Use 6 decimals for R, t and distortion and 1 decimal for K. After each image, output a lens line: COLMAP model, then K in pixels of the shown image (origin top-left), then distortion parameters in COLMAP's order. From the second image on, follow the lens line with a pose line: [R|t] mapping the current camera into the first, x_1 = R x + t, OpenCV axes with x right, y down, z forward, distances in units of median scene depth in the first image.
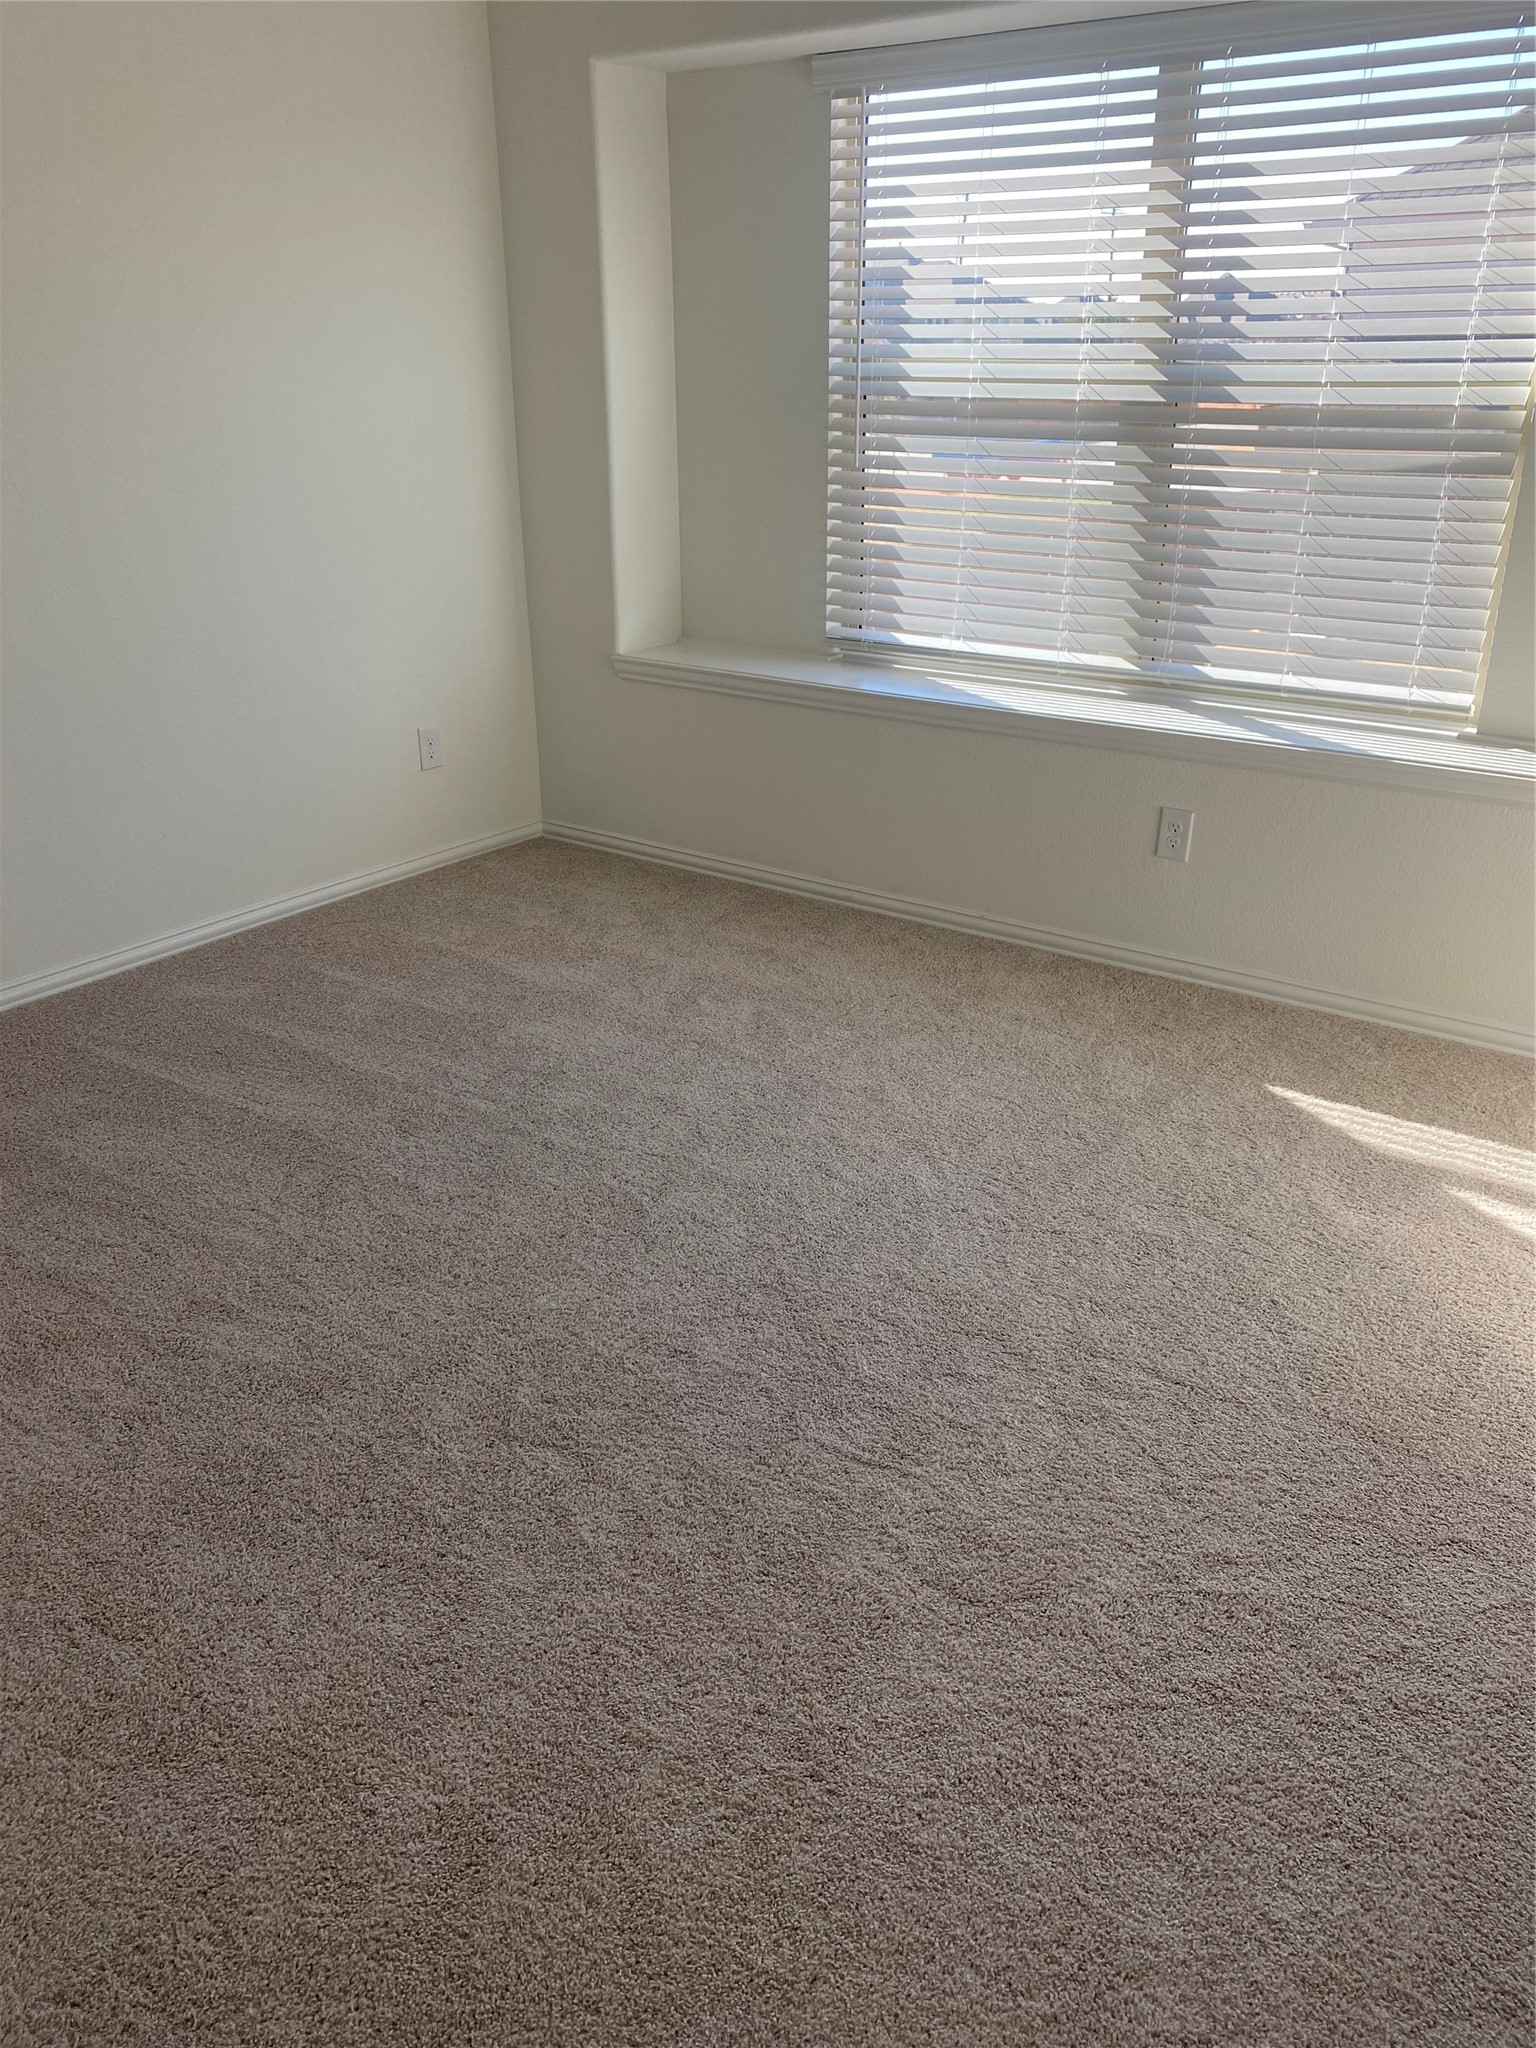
lens RADIAL K [[1575.1, 0, 852.0], [0, 1575.1, 1118.7], [0, 0, 1]] dist [0.037554, -0.055334]
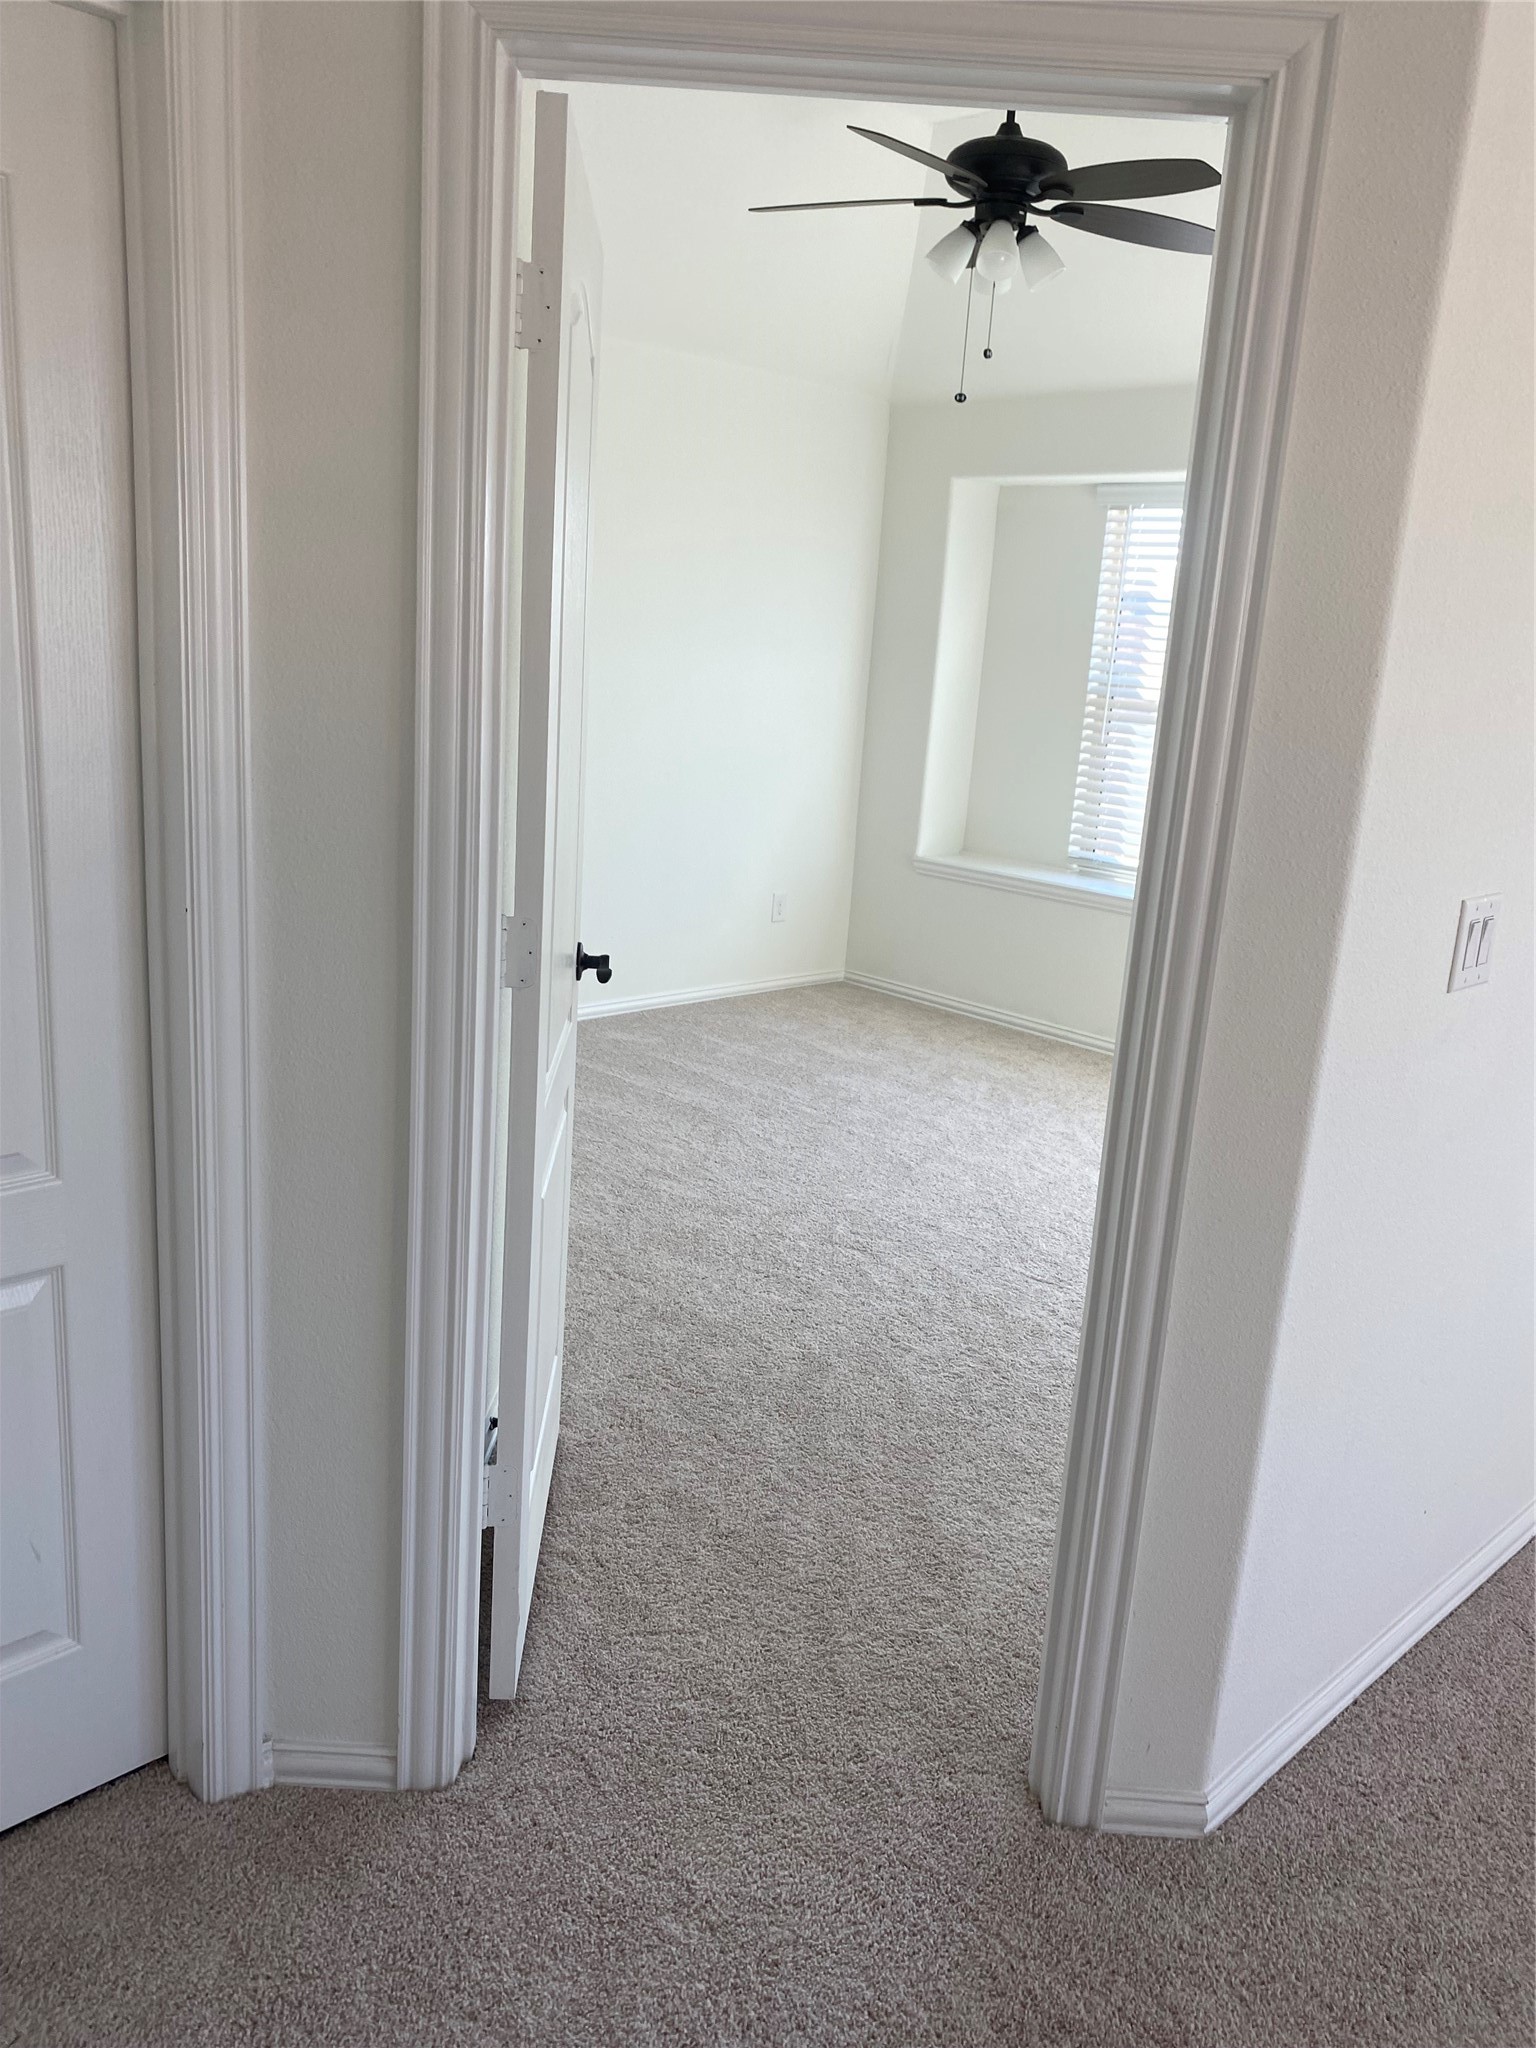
lens RADIAL K [[1575.1, 0, 766.6], [0, 1575.1, 1026.0], [0, 0, 1]] dist [0.037554, -0.055334]
pose [[0.975149, 0.098918, -0.198240, 0.018807], [-0.139038, 0.969885, -0.199979, 0.192525], [0.172489, 0.222572, 0.959536, -0.426380]]
